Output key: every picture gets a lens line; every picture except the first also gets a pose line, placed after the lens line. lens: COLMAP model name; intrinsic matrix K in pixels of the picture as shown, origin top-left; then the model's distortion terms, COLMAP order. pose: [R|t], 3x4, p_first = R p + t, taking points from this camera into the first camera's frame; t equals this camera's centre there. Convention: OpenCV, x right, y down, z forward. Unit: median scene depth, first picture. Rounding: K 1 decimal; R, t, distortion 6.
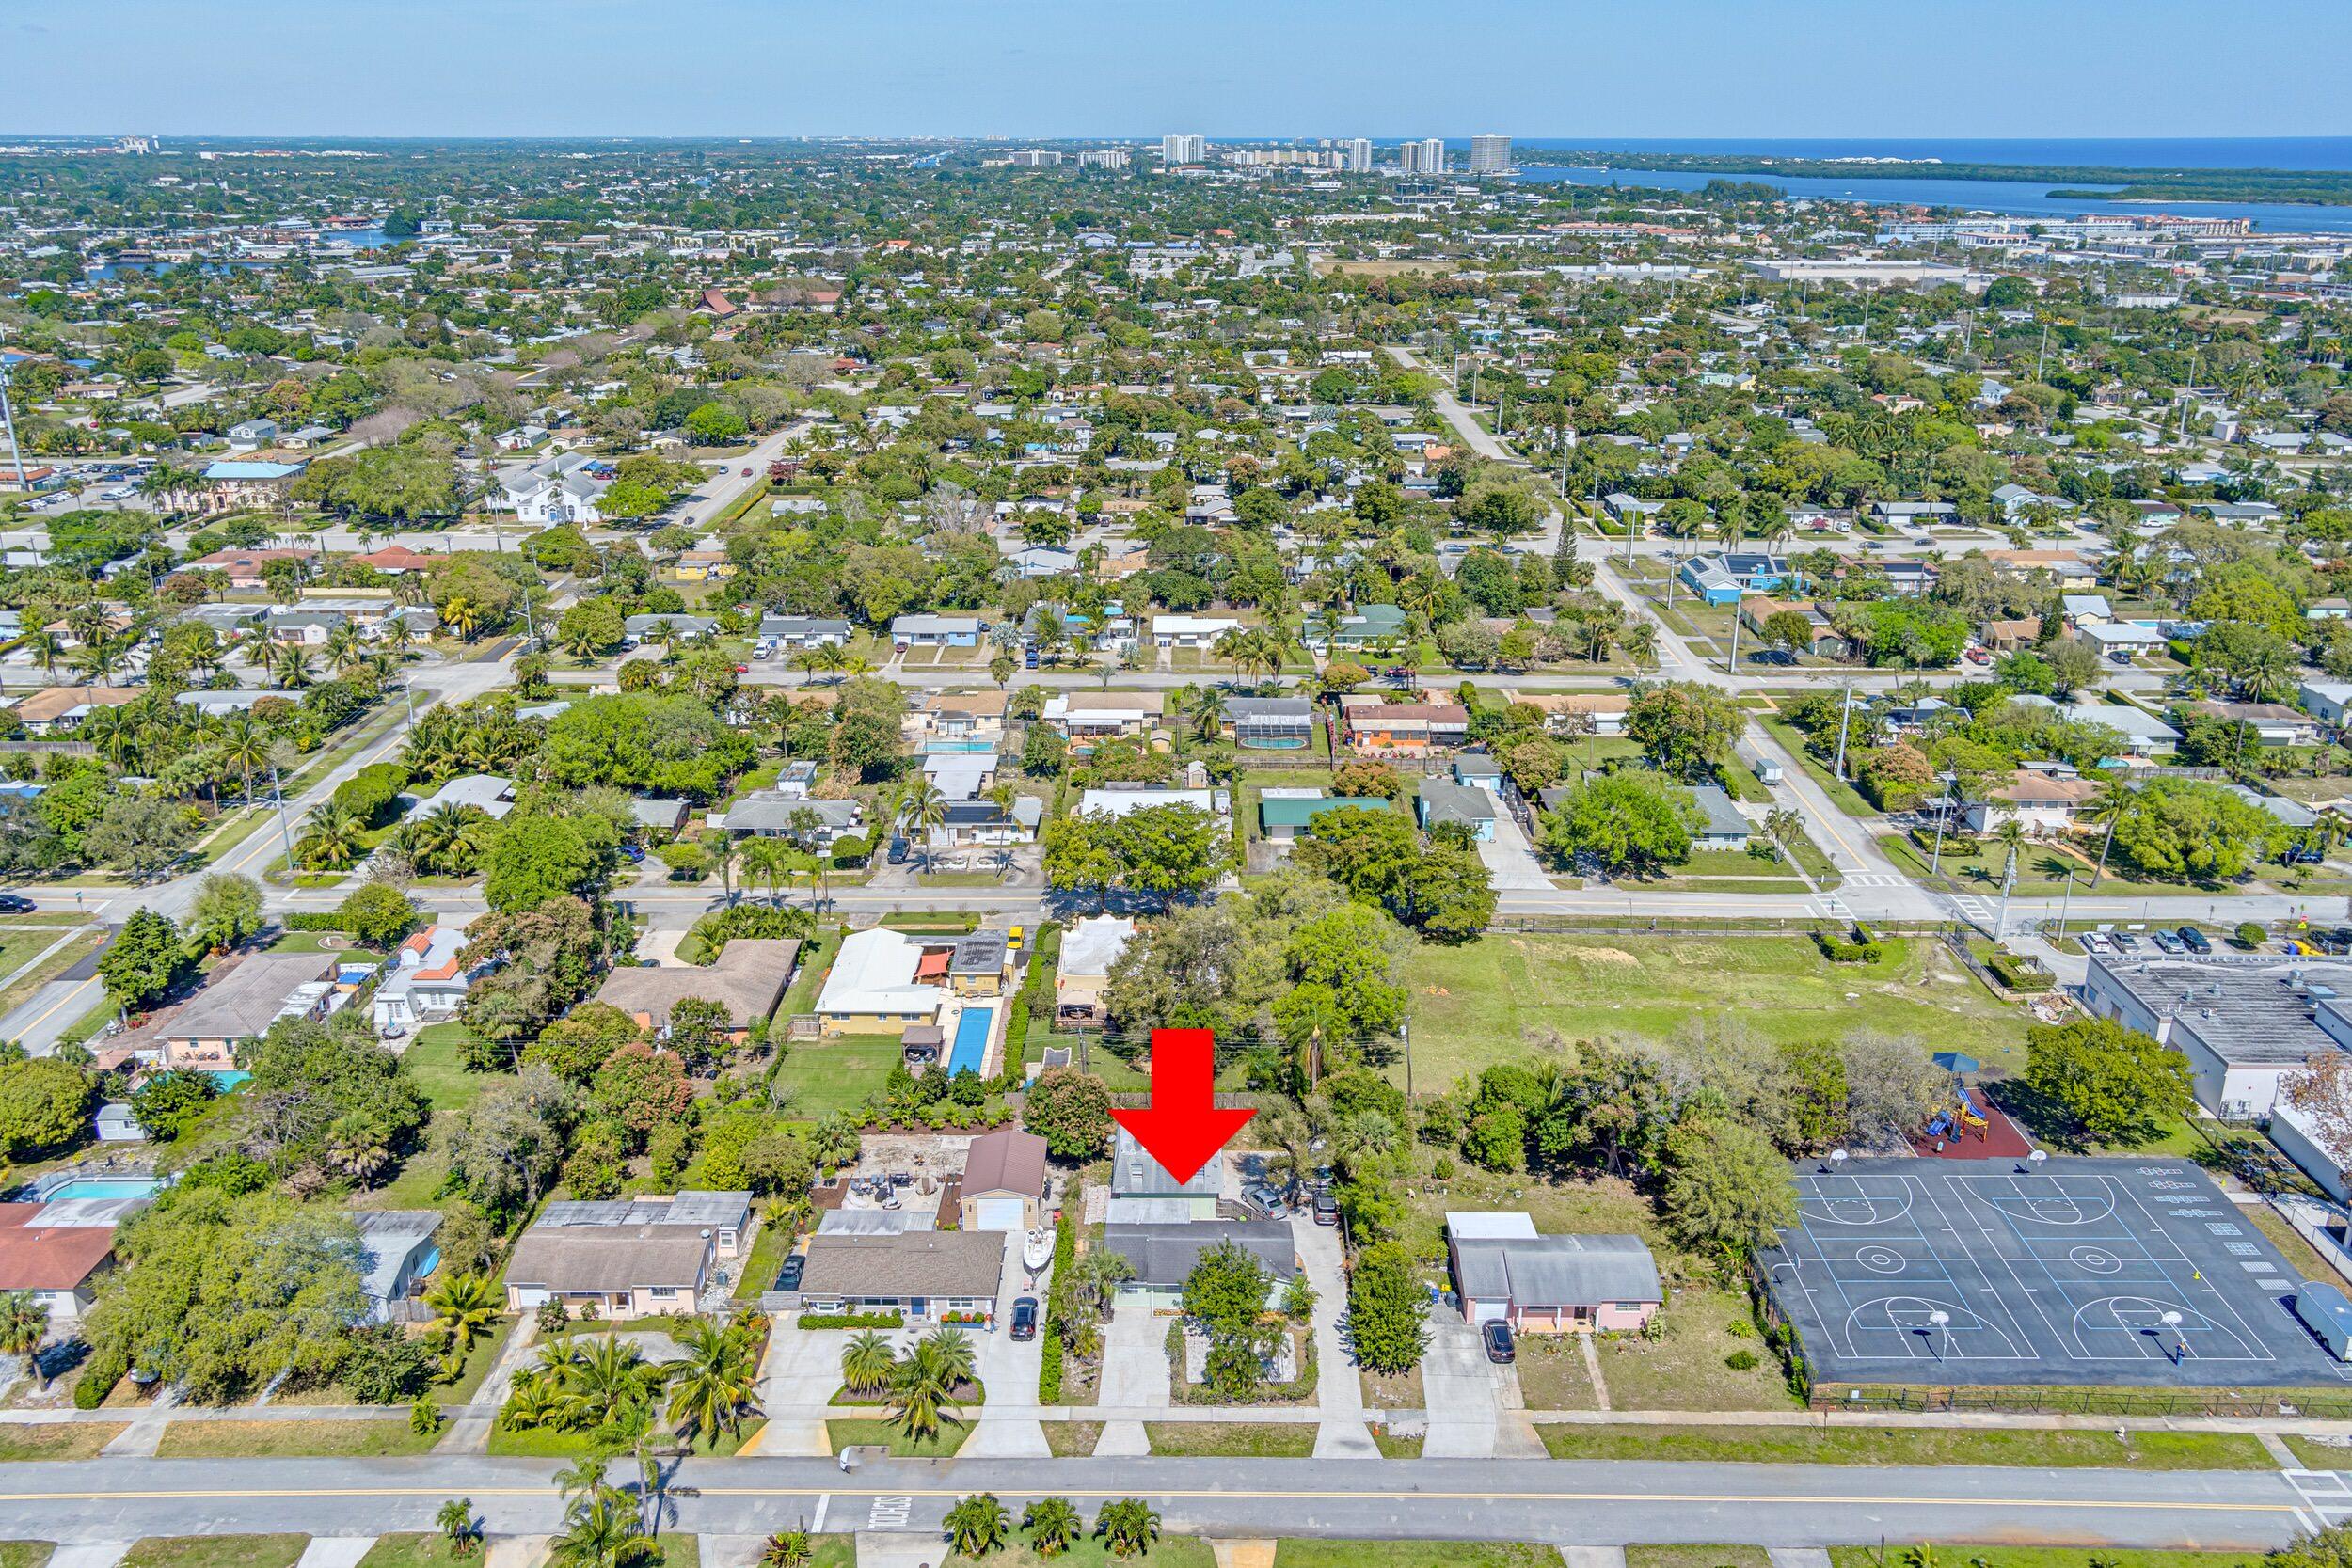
lens RADIAL K [[1905.7, 0, 1166.0], [0, 1905.7, 788.5], [0, 0, 1]] dist [0.003114, 0.025653]
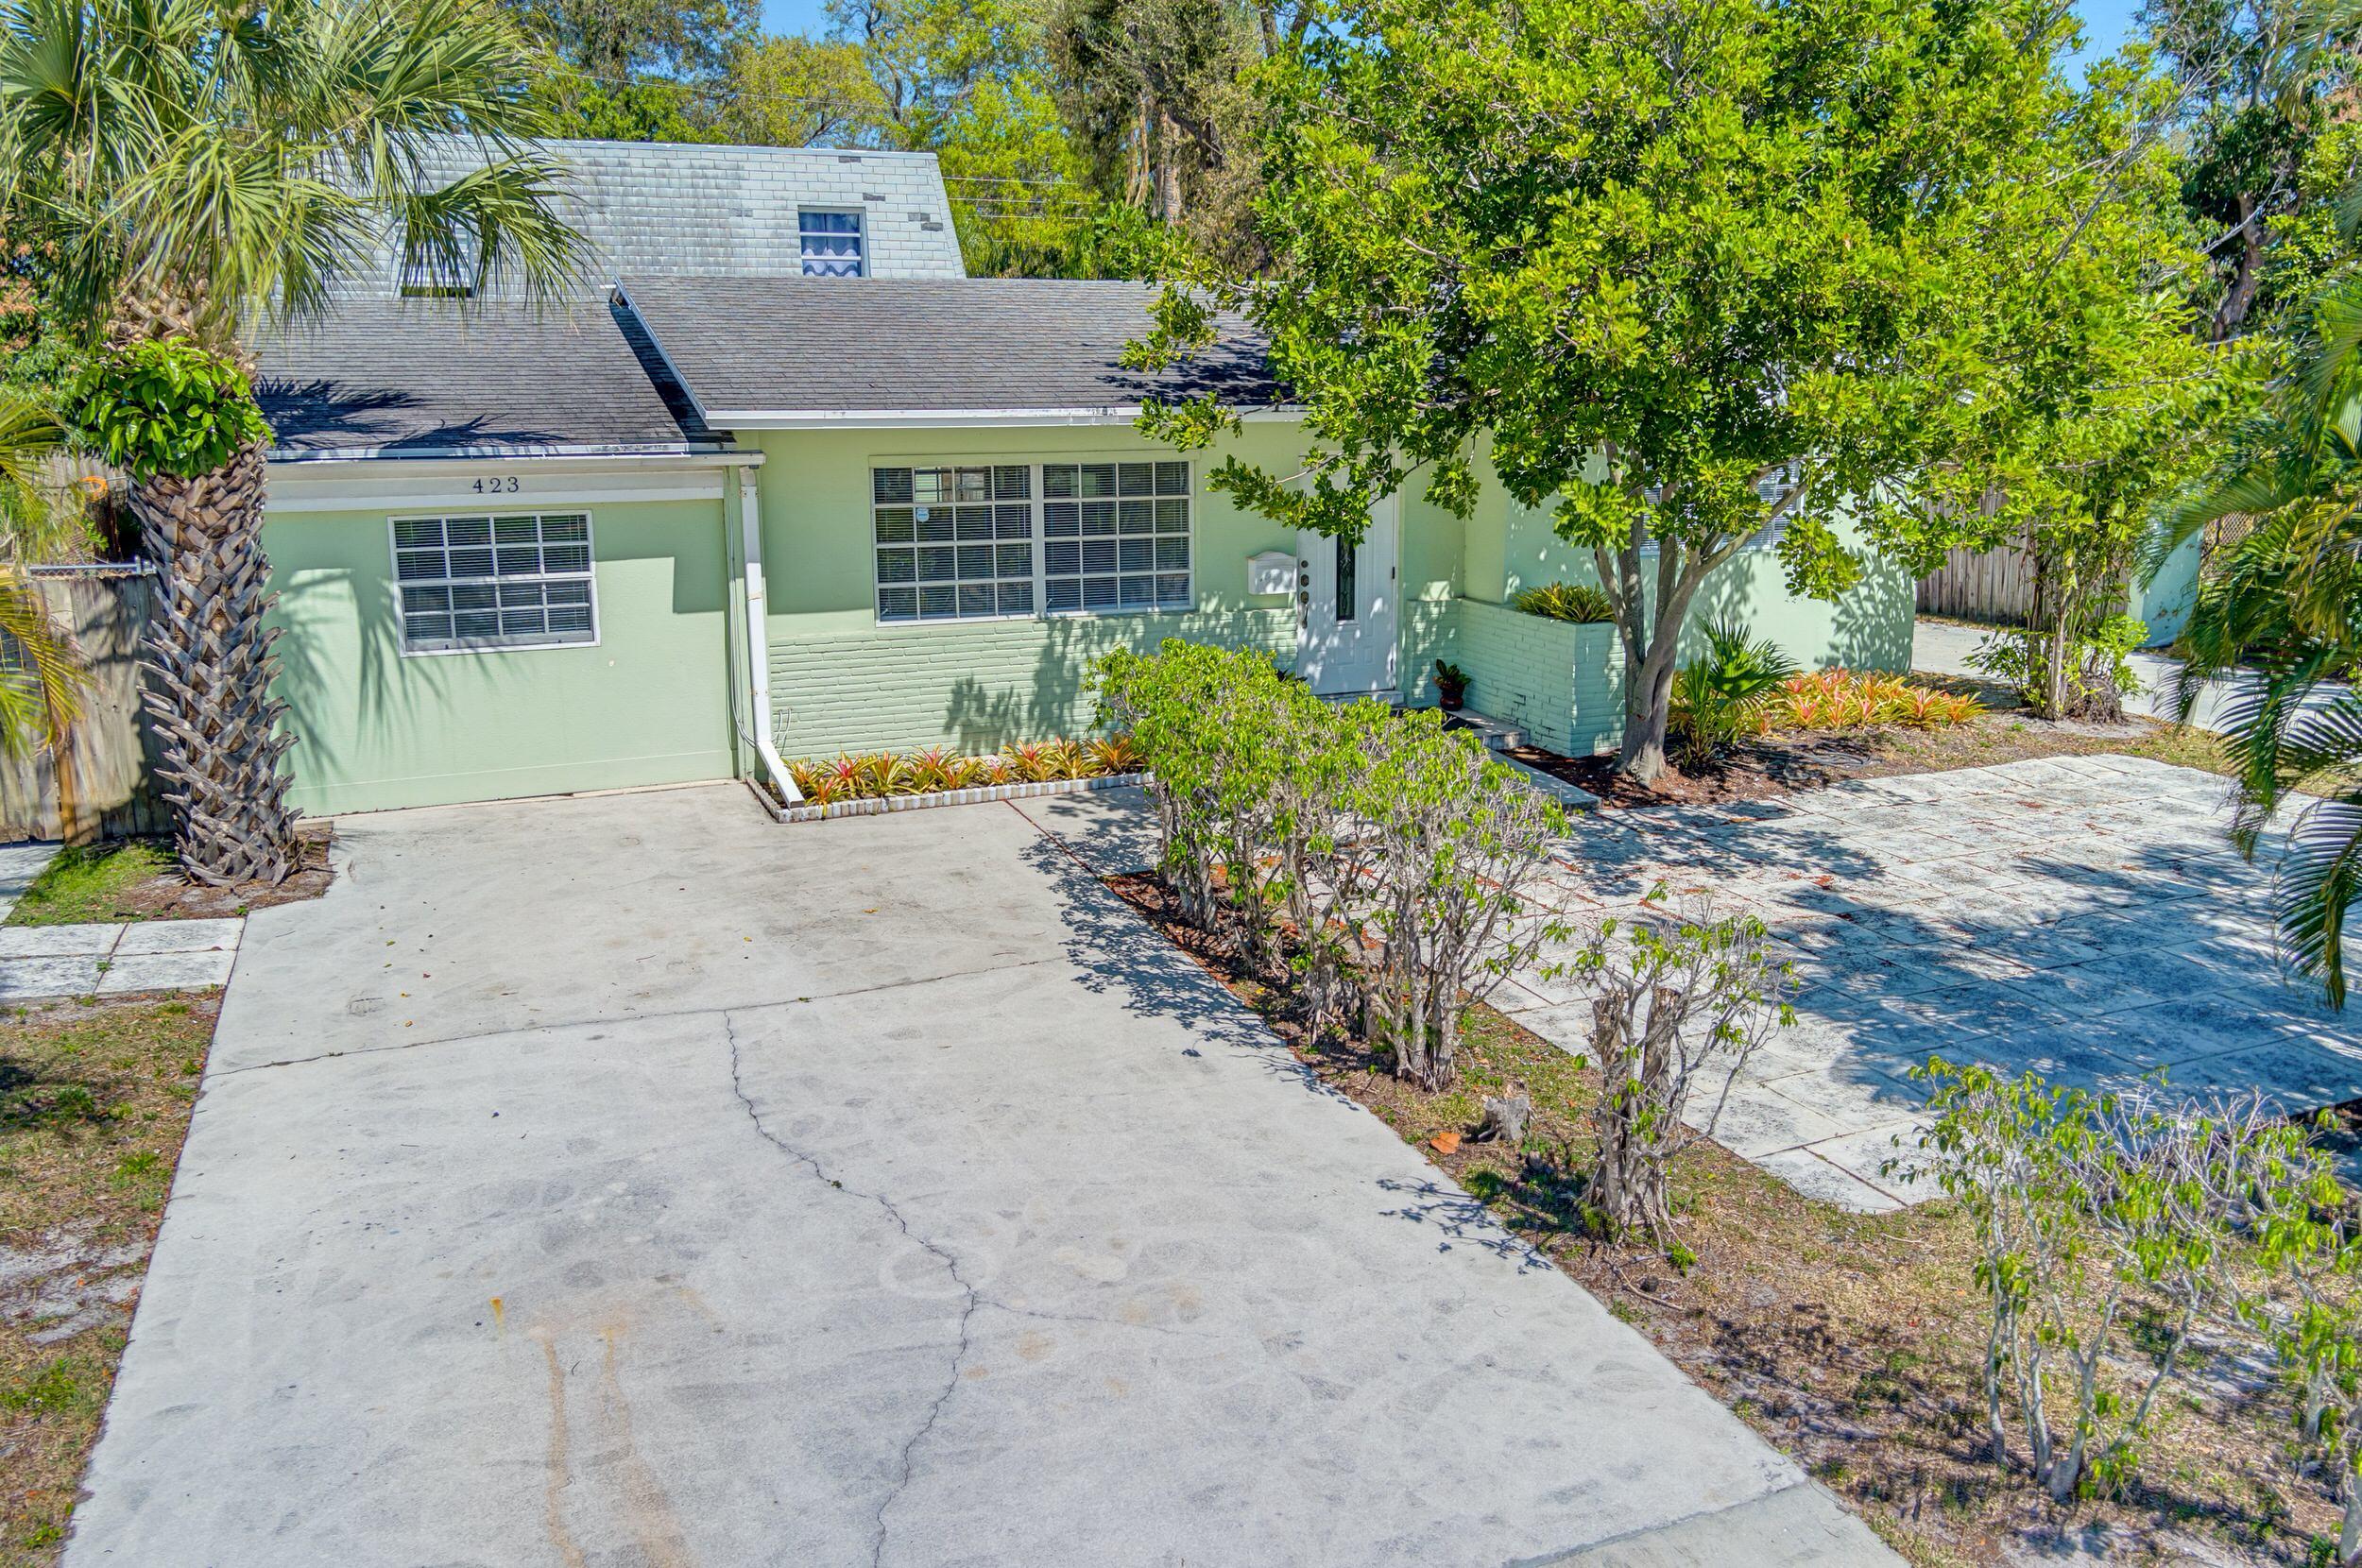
lens RADIAL K [[1913.8, 0, 1187.3], [0, 1913.8, 780.9], [0, 0, 1]] dist [0.003114, 0.025653]
pose [[0.915623, -0.087438, 0.392416, -0.021778], [0.136380, 0.985740, -0.098573, 0.243776], [-0.378201, 0.143773, 0.914491, 0.771232]]
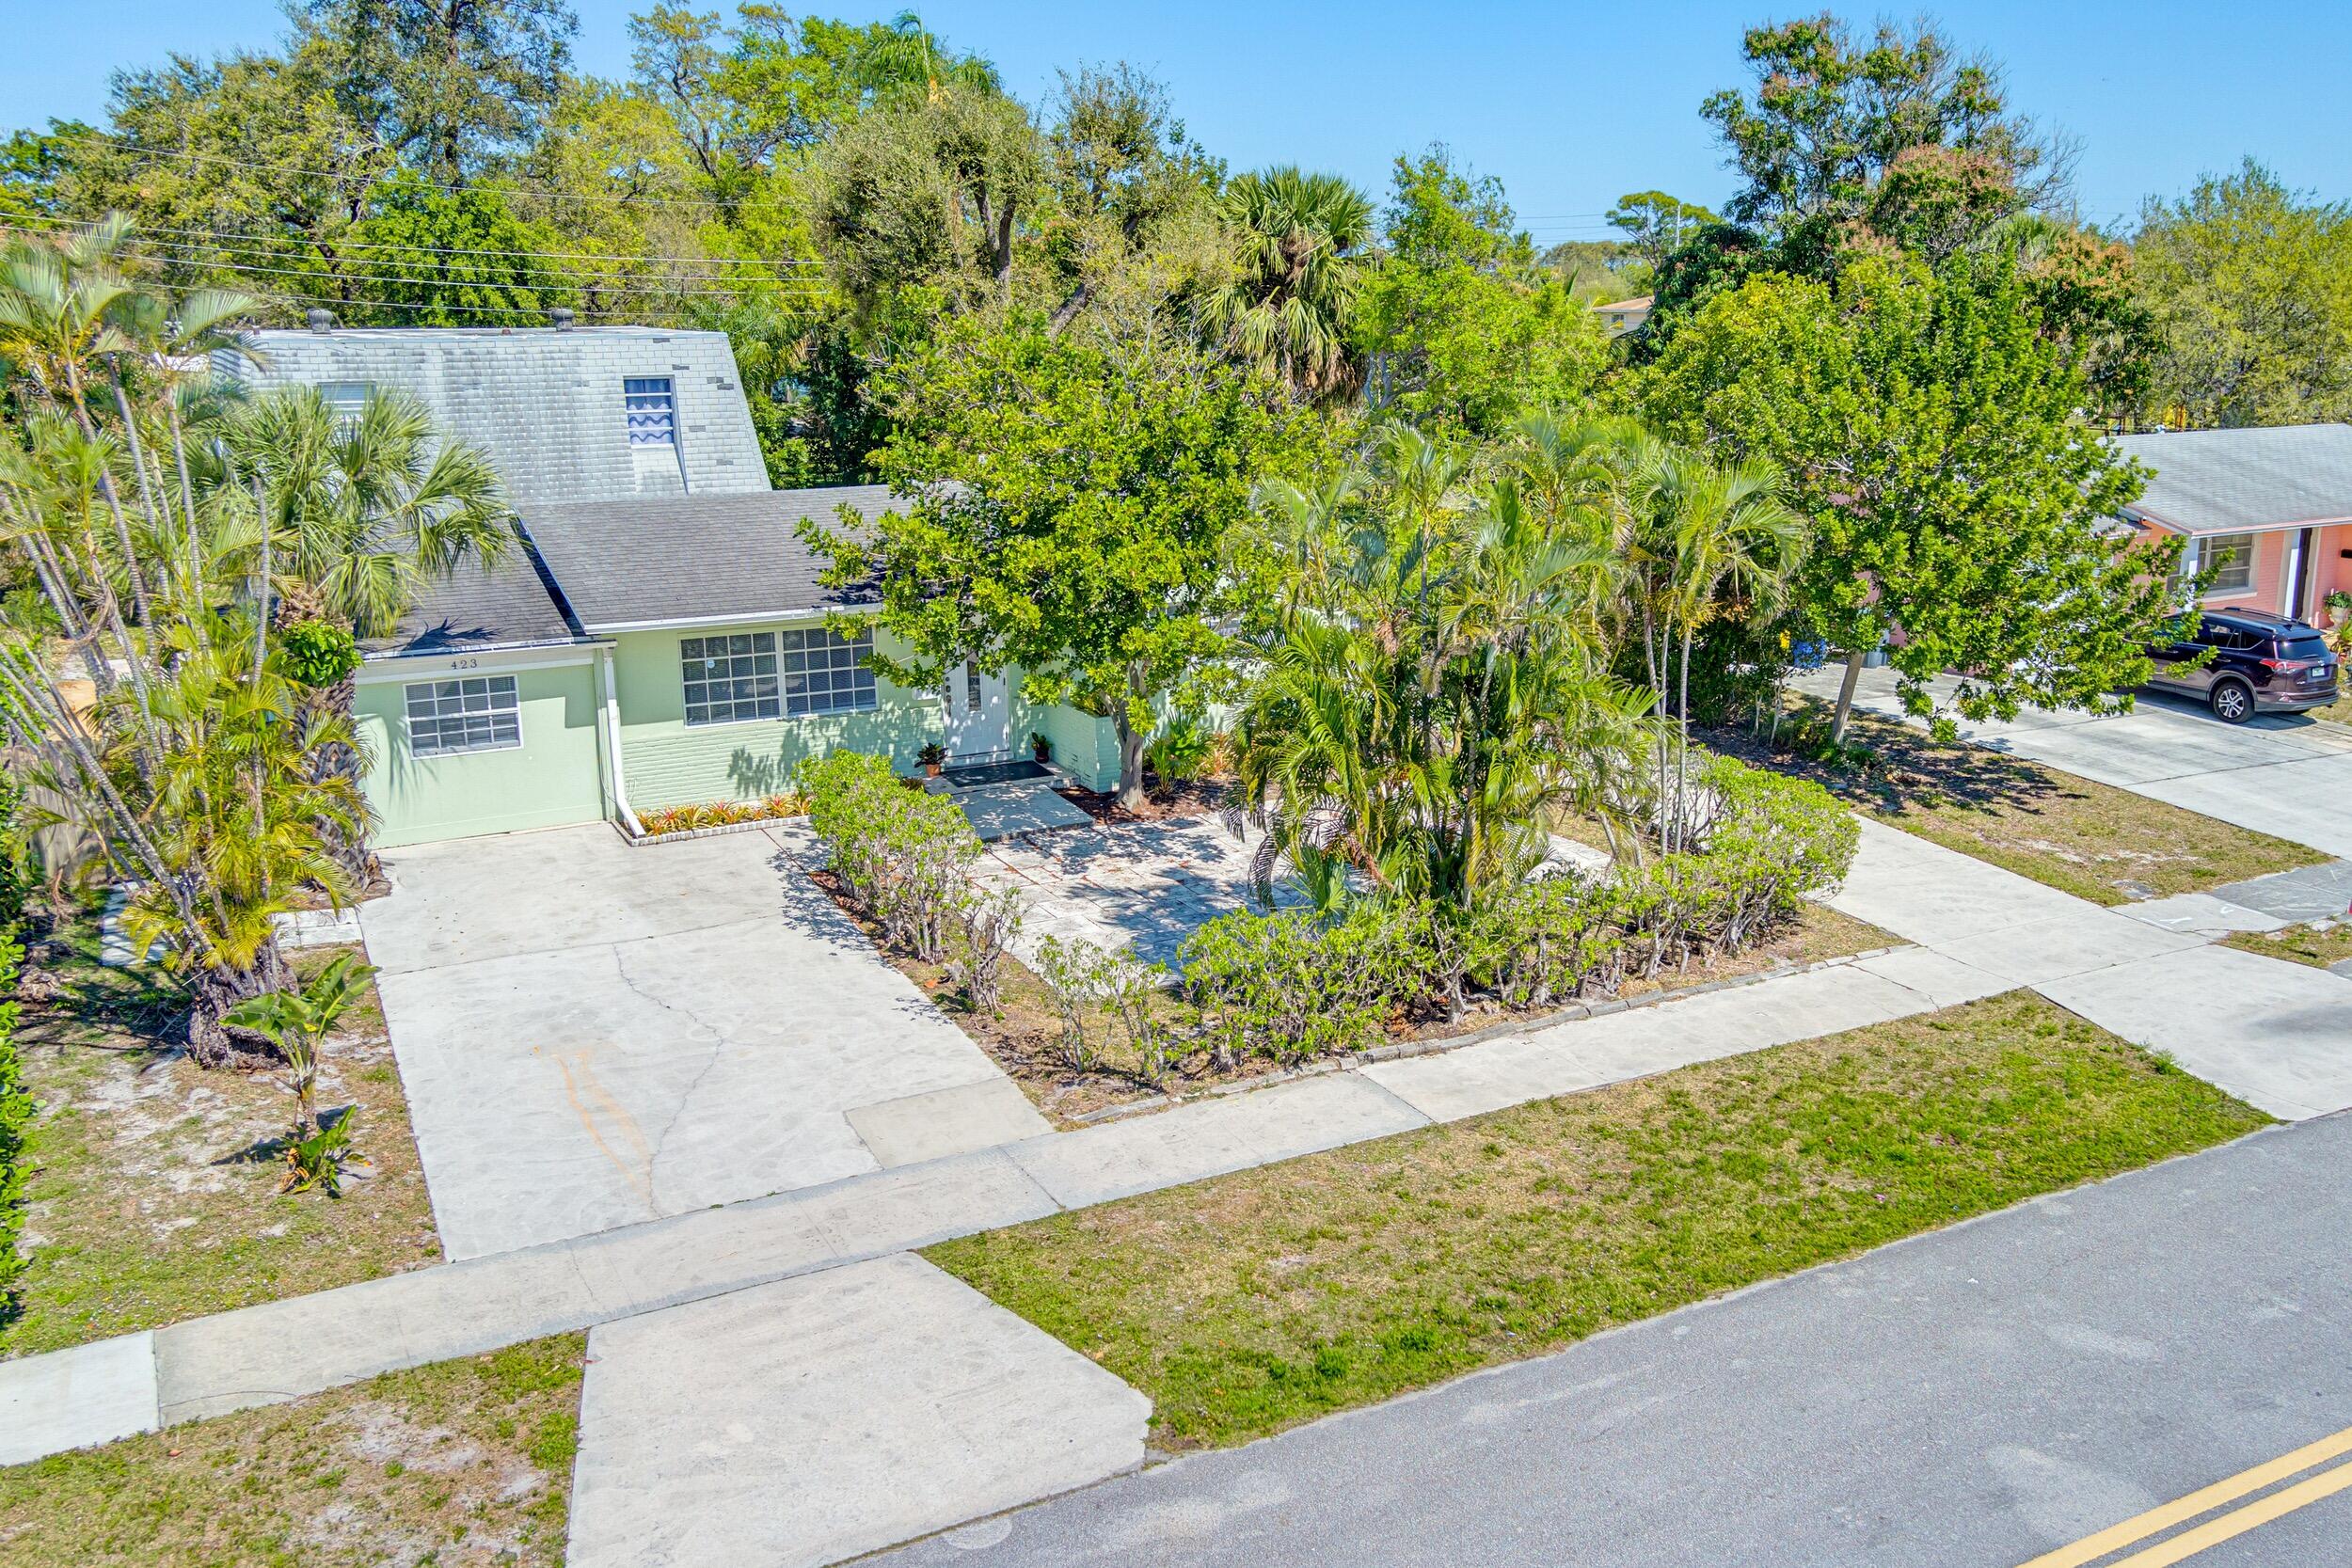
lens RADIAL K [[2085.5, 0, 1311.7], [0, 2085.5, 781.7], [0, 0, 1]] dist [0.002204, 0.021407]
pose [[0.860832, -0.119516, 0.494656, -0.038930], [0.169654, 0.983823, -0.057538, 0.248143], [-0.479777, 0.133451, 0.867182, 0.691040]]
